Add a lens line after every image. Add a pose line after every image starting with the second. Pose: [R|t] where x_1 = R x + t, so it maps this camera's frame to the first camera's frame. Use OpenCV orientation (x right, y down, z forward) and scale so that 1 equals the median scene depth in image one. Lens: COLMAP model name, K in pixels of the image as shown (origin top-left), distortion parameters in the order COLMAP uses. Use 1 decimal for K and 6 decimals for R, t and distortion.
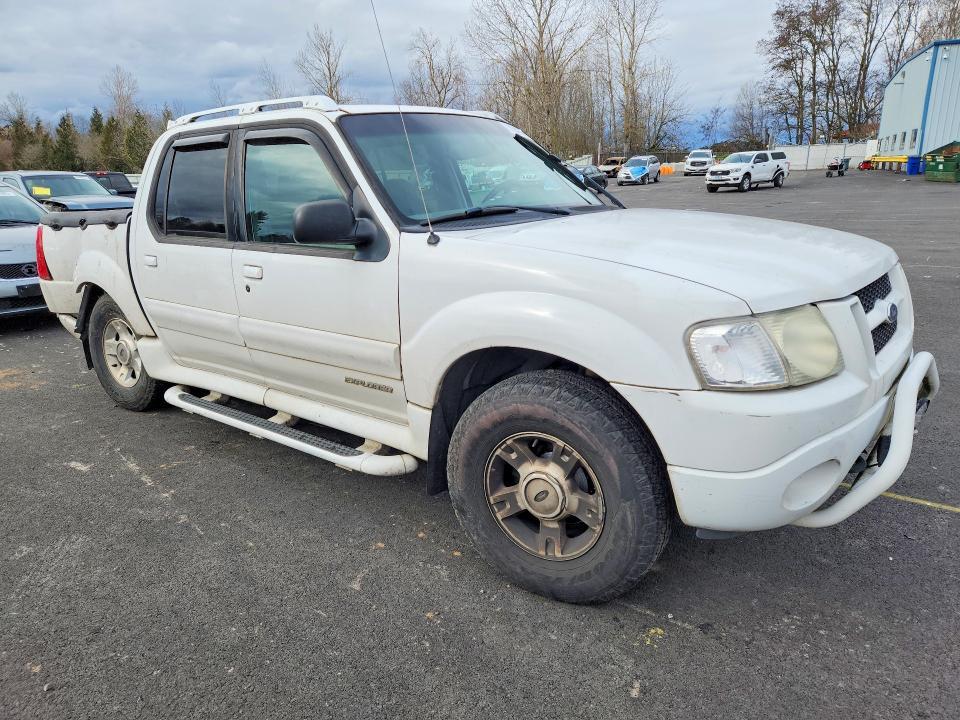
lens RADIAL K [[706.6, 0, 480.0], [0, 706.6, 360.0], [0, 0, 1]] dist [-0.001995, 0.002590]
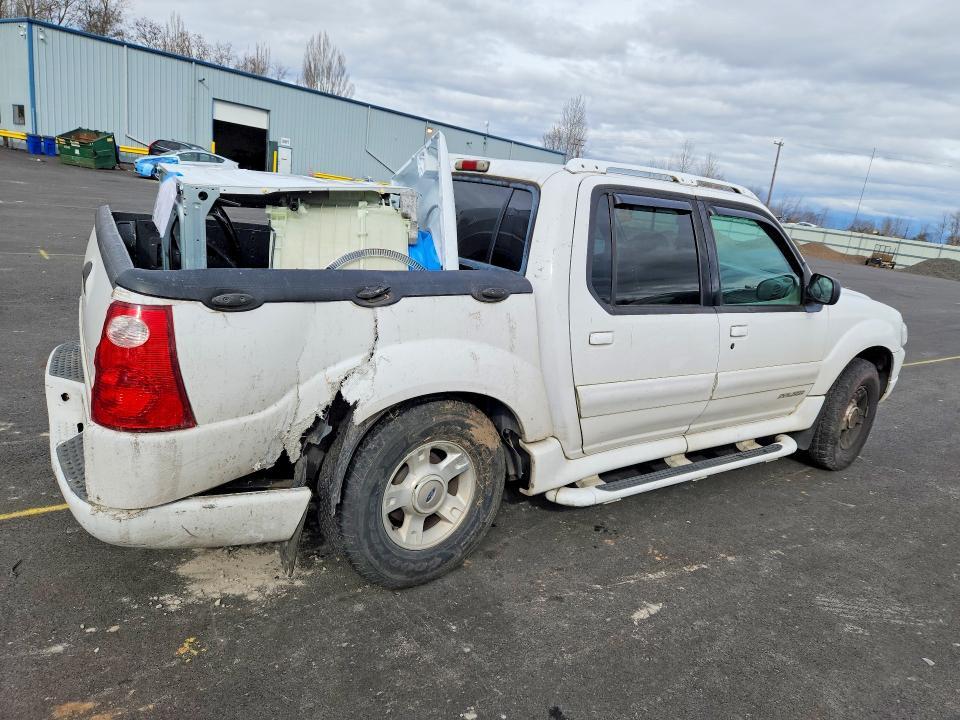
lens RADIAL K [[744.9, 0, 476.3], [0, 744.9, 347.5], [0, 0, 1]] dist [0.002005, 0.000699]
pose [[0.193211, -0.152978, 0.969158, -1.401249], [0.124166, 0.983641, 0.130511, -0.273279], [-0.973269, 0.095120, 0.209045, 1.021847]]
